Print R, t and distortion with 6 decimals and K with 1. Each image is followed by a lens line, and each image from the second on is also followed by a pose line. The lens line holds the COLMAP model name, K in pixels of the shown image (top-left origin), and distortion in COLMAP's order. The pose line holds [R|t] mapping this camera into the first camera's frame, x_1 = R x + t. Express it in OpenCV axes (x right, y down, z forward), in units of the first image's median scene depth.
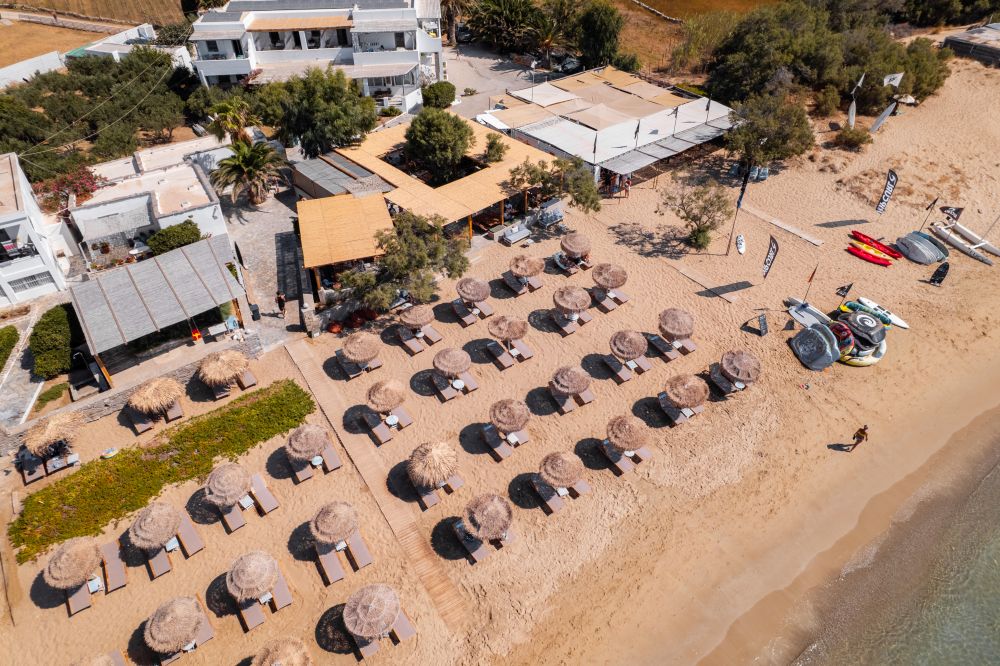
lens RADIAL K [[608.1, 0, 508.6], [0, 608.1, 334.1], [0, 0, 1]] dist [-0.079090, 0.063289]
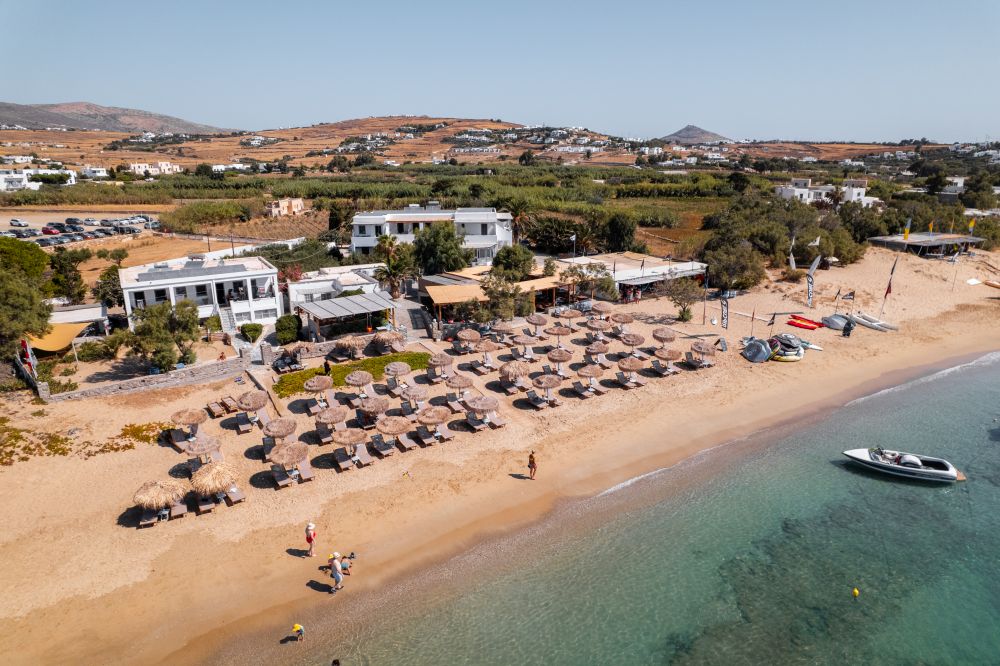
lens RADIAL K [[608.1, 0, 508.6], [0, 608.1, 334.1], [0, 0, 1]] dist [-0.079090, 0.063289]
pose [[0.997294, 0.017709, -0.071355, -0.013590], [-0.045601, 0.910303, -0.411423, 0.495081], [0.057668, 0.413564, 0.908647, -0.357922]]
